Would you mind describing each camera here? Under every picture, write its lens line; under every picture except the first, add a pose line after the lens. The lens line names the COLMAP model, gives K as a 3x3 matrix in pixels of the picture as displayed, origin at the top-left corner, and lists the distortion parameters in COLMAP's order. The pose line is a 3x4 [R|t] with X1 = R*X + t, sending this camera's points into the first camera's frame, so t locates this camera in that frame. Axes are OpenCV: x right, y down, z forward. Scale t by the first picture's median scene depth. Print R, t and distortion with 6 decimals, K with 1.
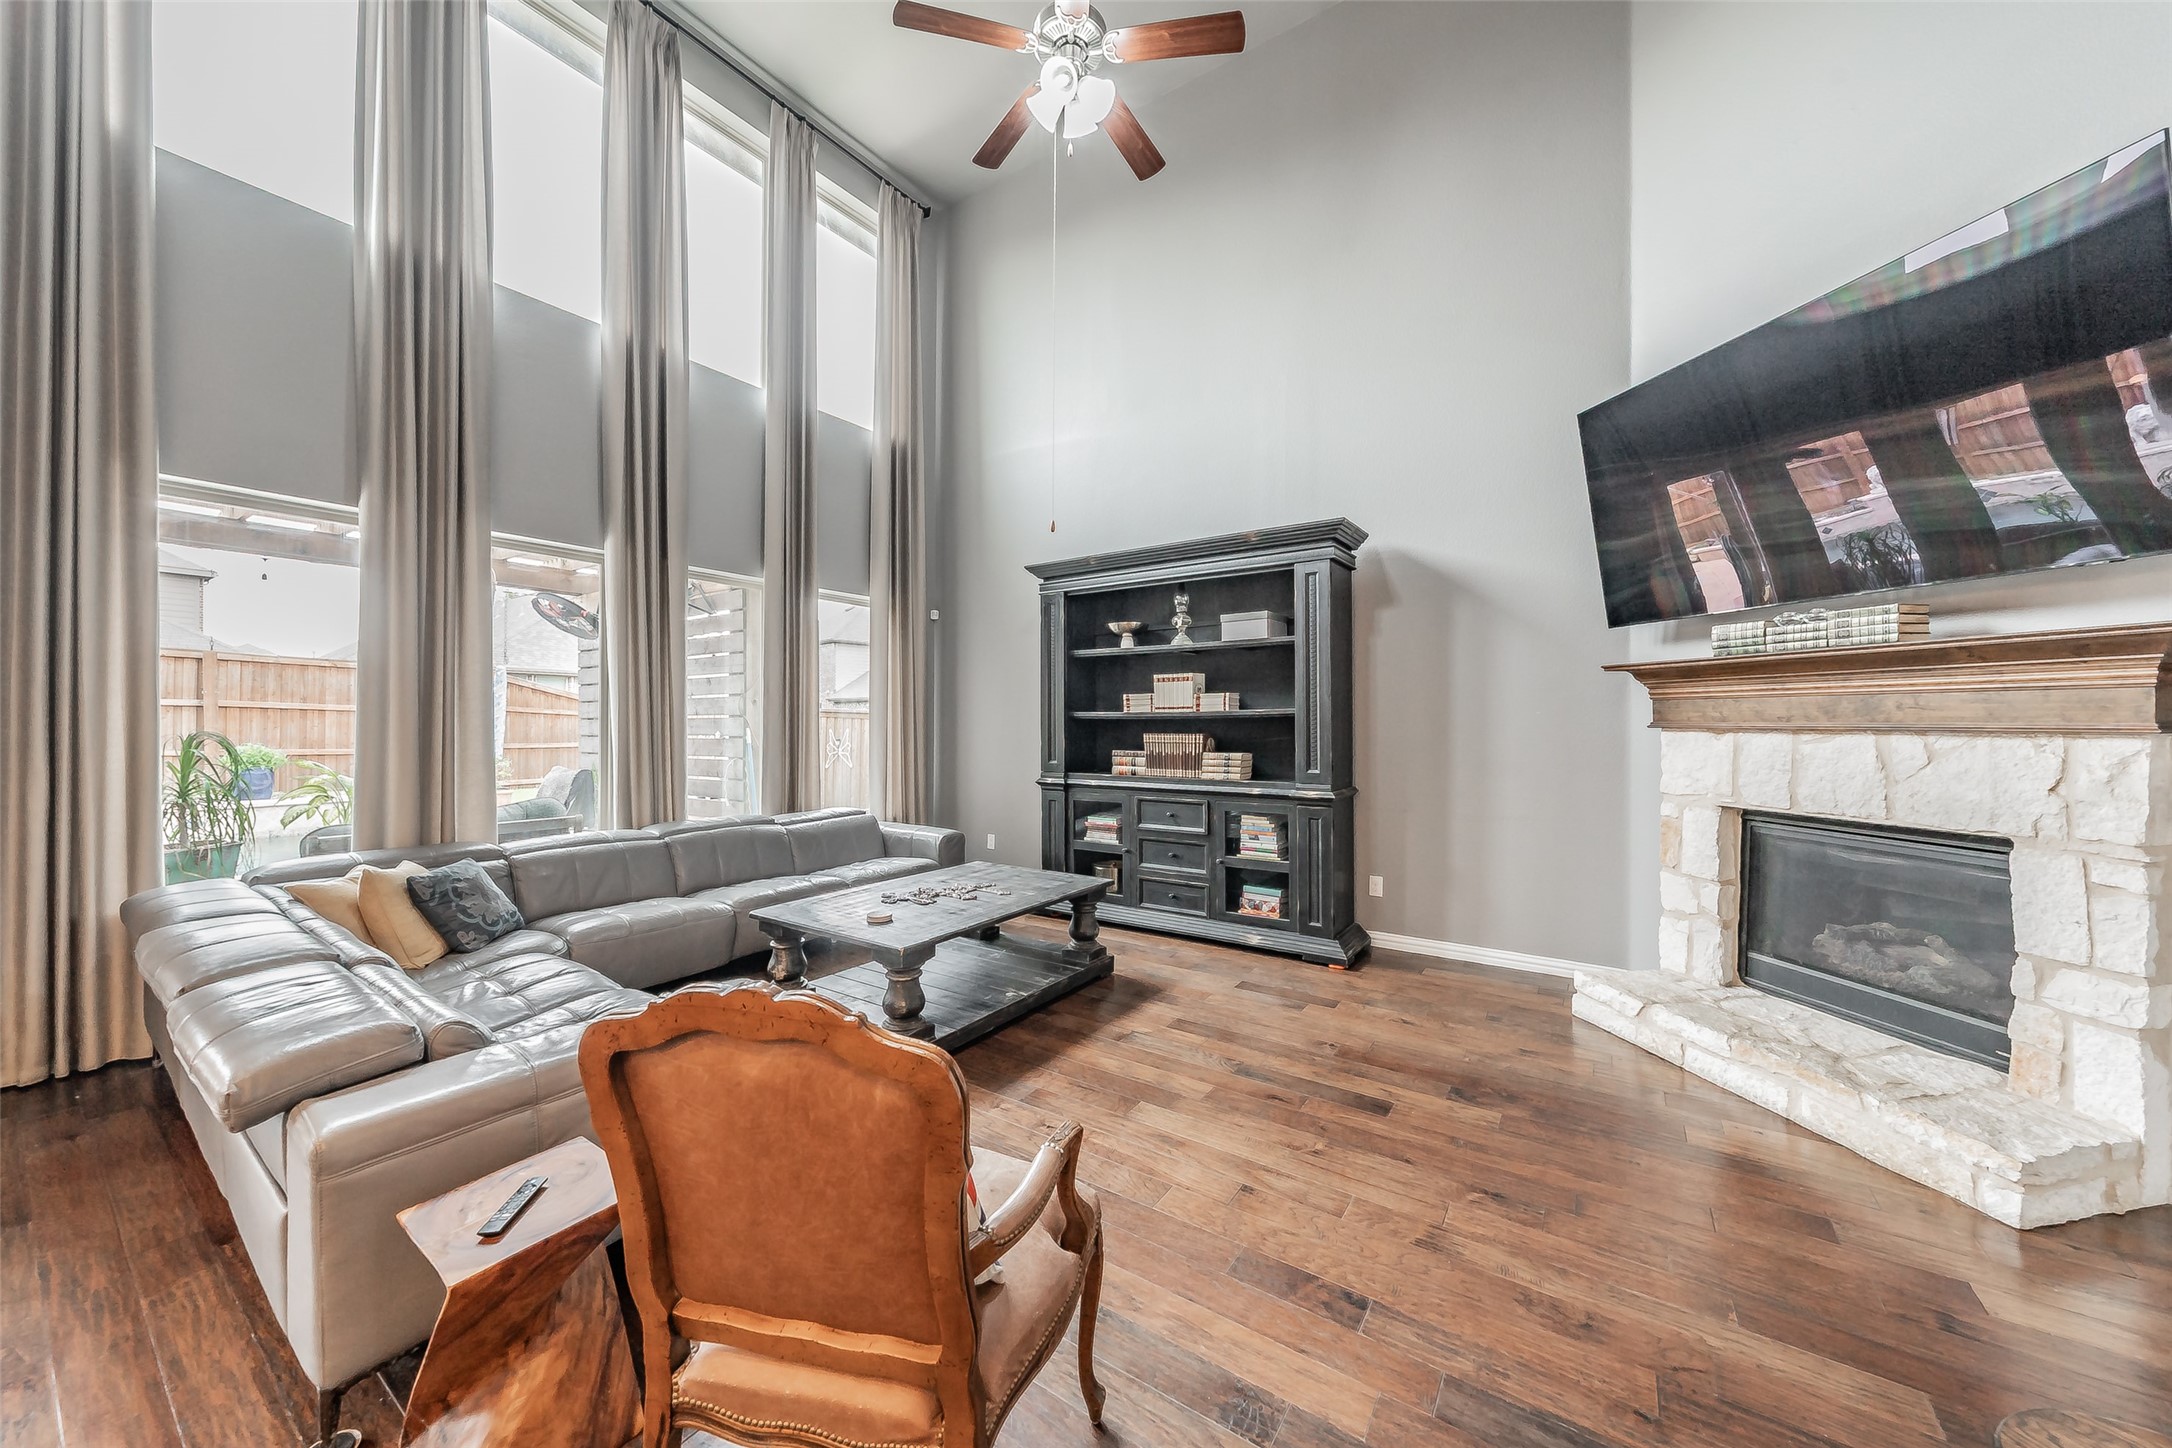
lens RADIAL K [[752.1, 0, 1083.3], [0, 752.1, 727.8], [0, 0, 1]] dist [-0.000803, -0.000053]
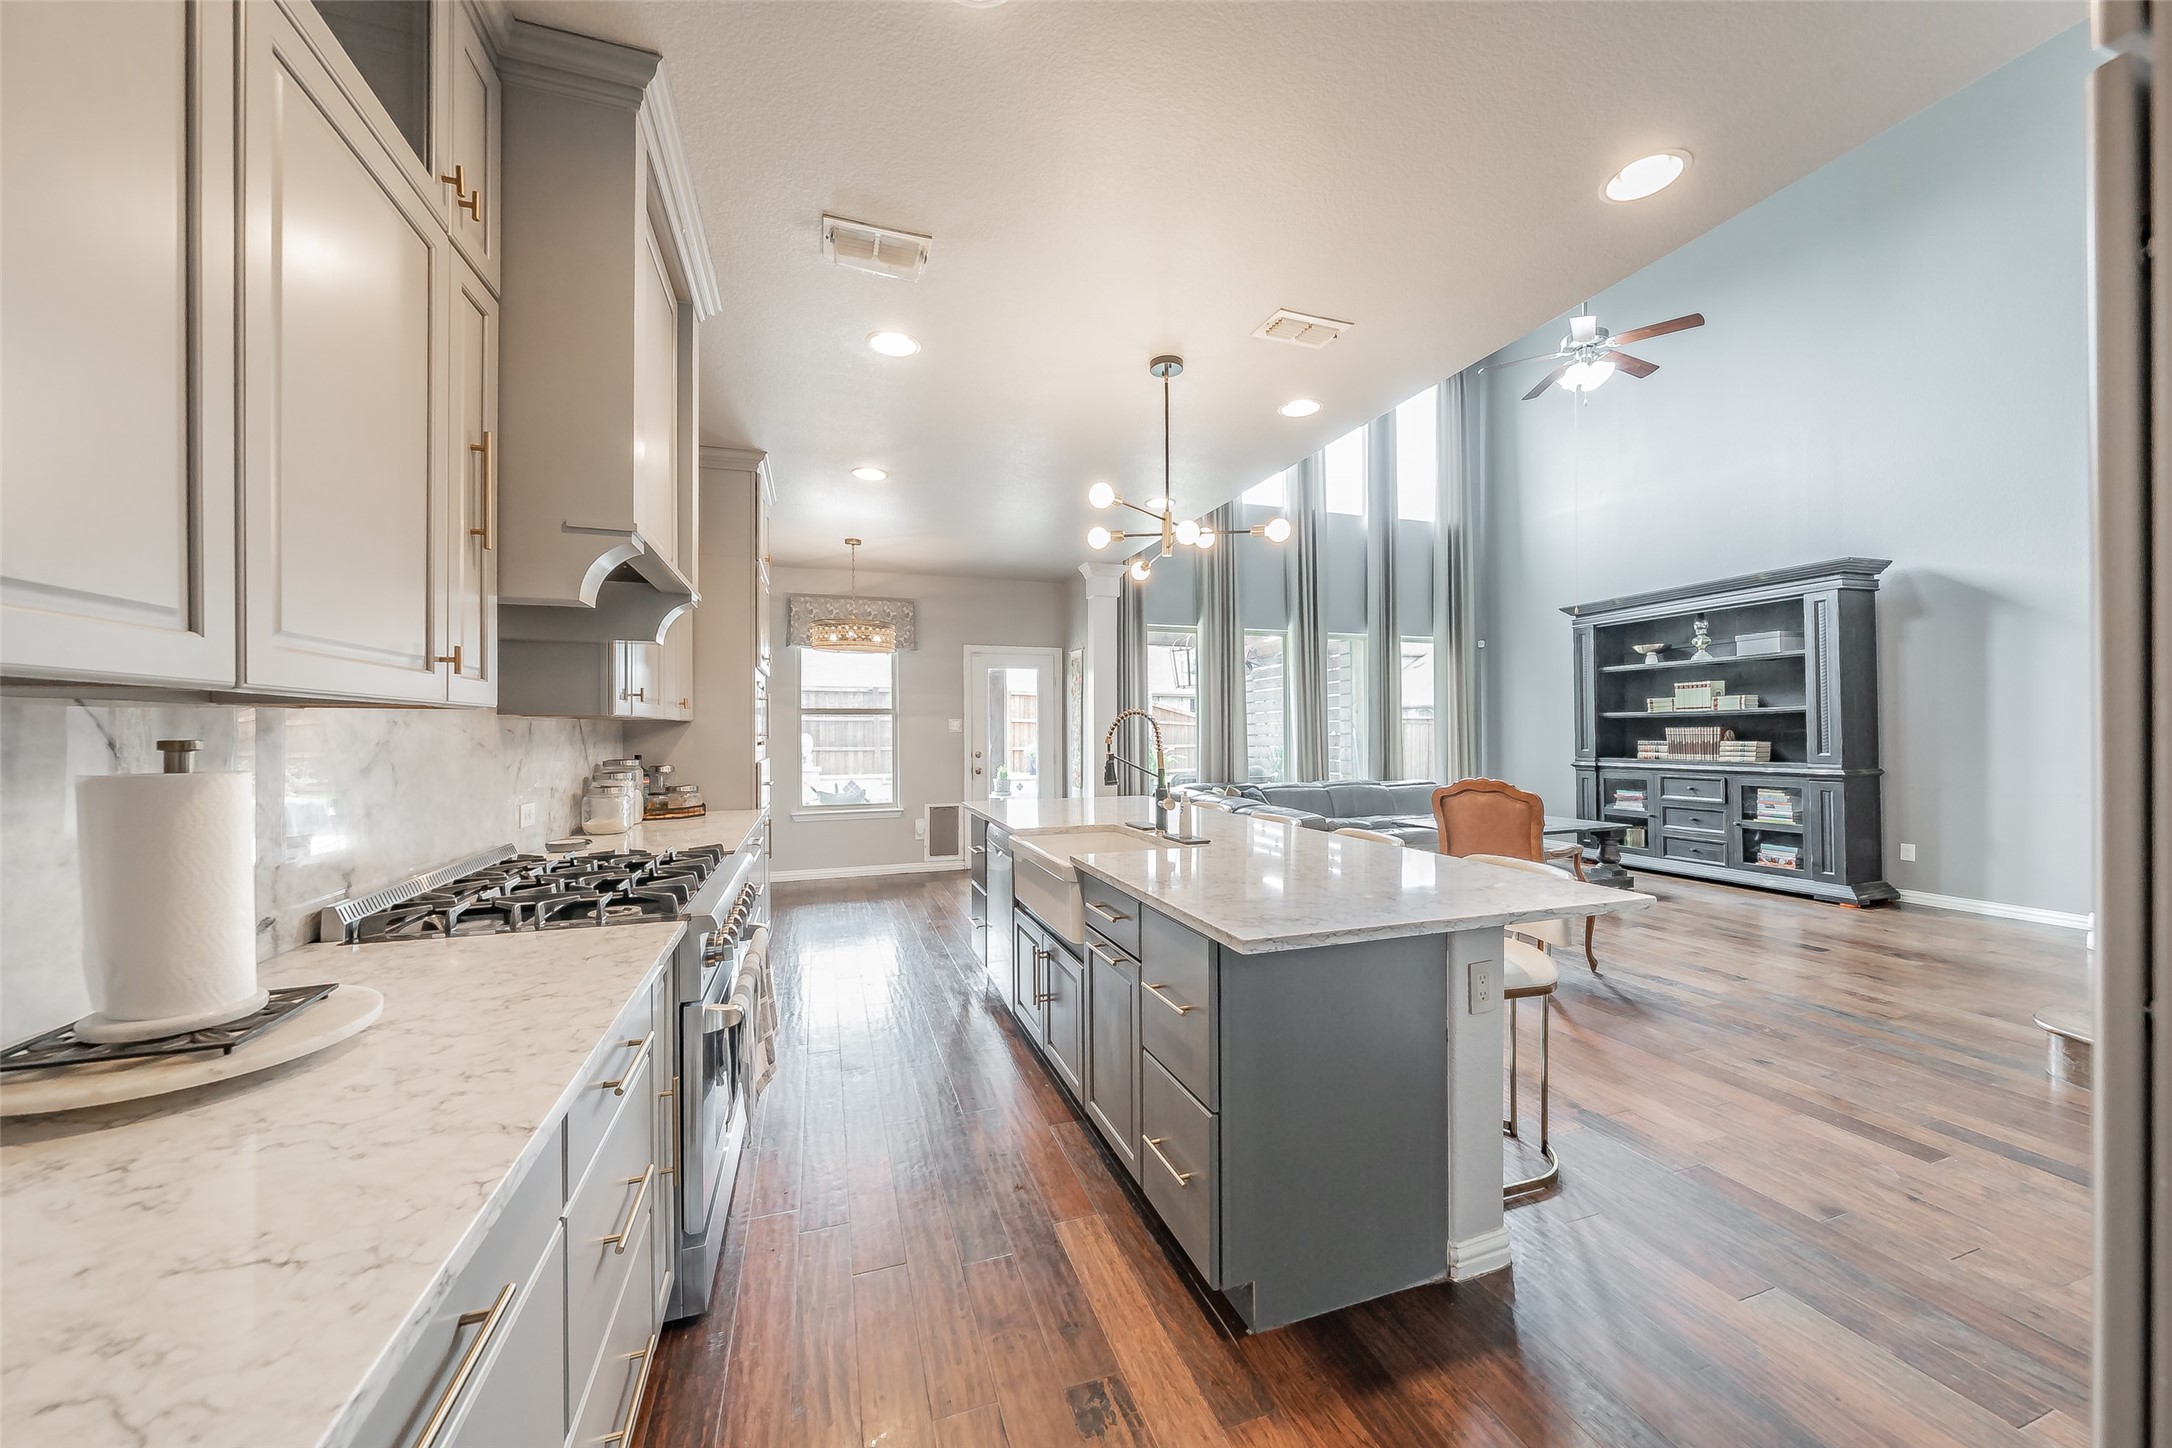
lens RADIAL K [[752.1, 0, 1083.3], [0, 752.1, 727.8], [0, 0, 1]] dist [-0.000803, -0.000053]
pose [[0.799287, -0.010288, -0.600862, 0.057508], [0.003528, 0.999917, -0.012428, 0.021265], [0.600940, 0.007813, 0.799256, -0.708993]]
